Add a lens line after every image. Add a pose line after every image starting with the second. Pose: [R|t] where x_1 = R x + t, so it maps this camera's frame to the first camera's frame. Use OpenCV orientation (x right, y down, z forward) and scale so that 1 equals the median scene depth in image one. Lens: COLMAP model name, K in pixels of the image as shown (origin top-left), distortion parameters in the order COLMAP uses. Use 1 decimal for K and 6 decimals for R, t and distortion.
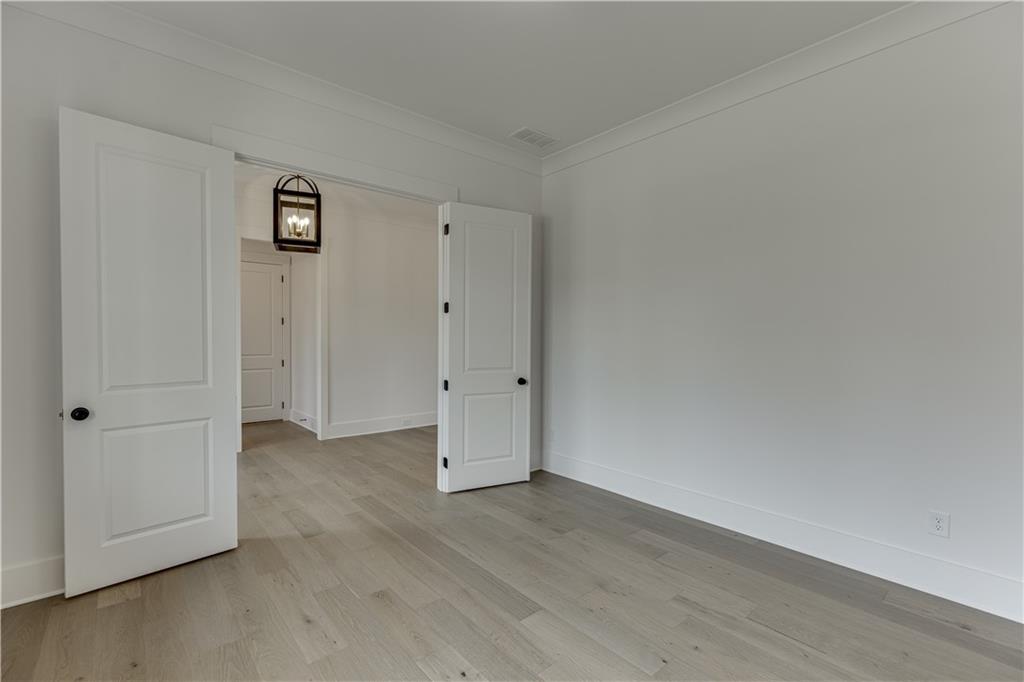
lens RADIAL K [[465.5, 0, 518.7], [0, 465.5, 345.0], [0, 0, 1]] dist [0.012585, -0.000364]
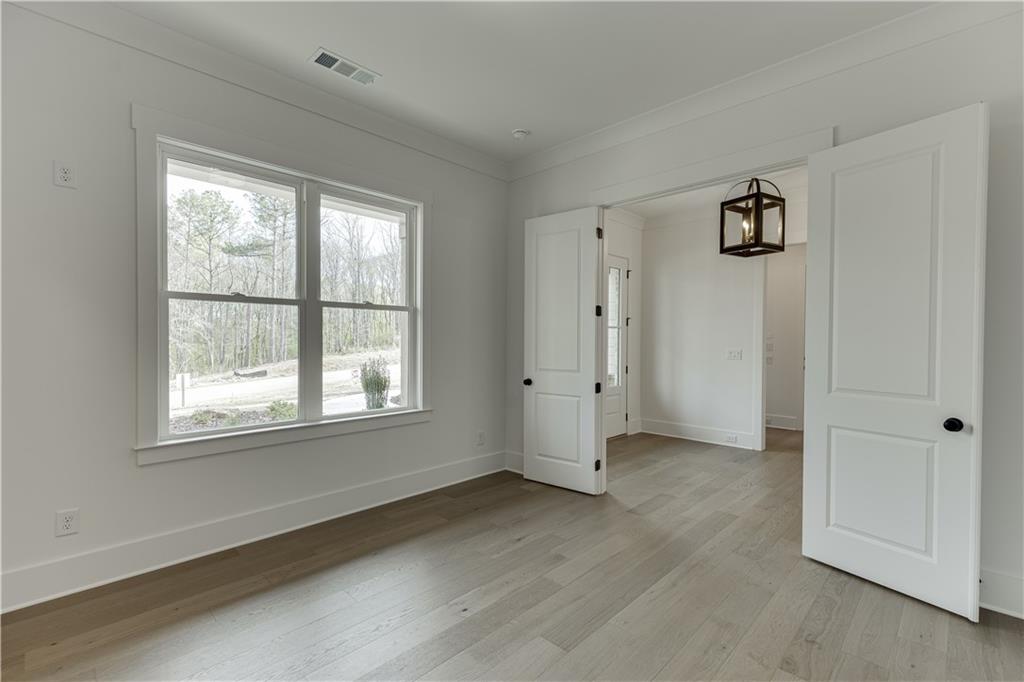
lens RADIAL K [[465.5, 0, 516.5], [0, 465.5, 345.0], [0, 0, 1]] dist [0.012585, -0.000364]
pose [[0.070613, 0.009768, -0.997456, 0.629000], [-0.016858, 0.999821, 0.008598, -0.011687], [0.997361, 0.016208, 0.070765, 0.572100]]
